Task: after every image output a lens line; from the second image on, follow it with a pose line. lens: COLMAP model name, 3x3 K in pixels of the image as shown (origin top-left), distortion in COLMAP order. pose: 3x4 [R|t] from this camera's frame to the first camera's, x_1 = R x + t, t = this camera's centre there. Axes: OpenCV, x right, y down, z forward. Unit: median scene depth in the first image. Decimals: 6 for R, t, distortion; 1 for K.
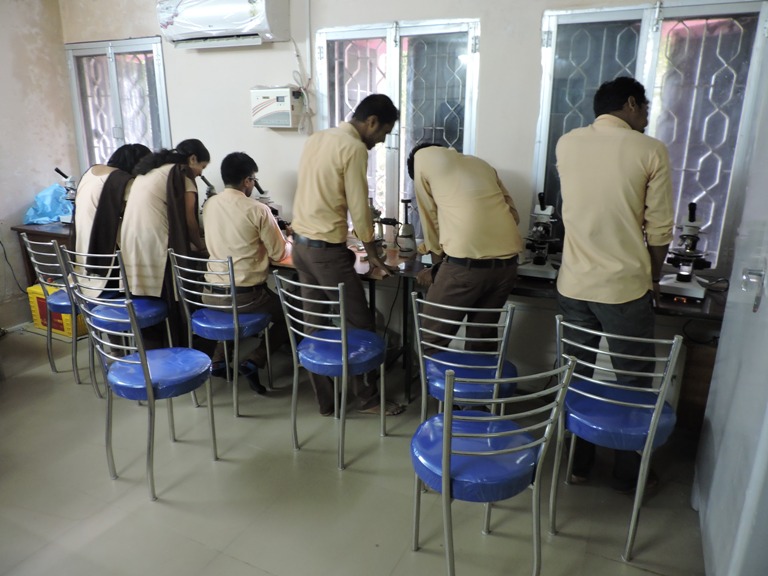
lens RADIAL K [[551.9, 0, 385.2], [0, 551.9, 287.2], [0, 0, 1]] dist [-0.007966, -0.003218]
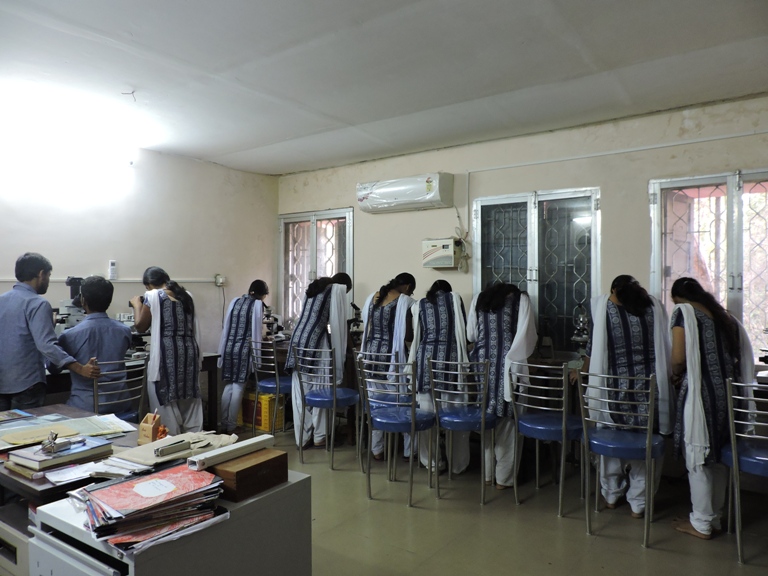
lens RADIAL K [[551.9, 0, 384.1], [0, 551.9, 291.7], [0, 0, 1]] dist [-0.007966, -0.003218]
pose [[0.981078, 0.000665, -0.193612, -0.075335], [-0.053829, 0.961505, -0.269462, 0.136001], [0.185979, 0.274785, 0.943348, -0.271520]]
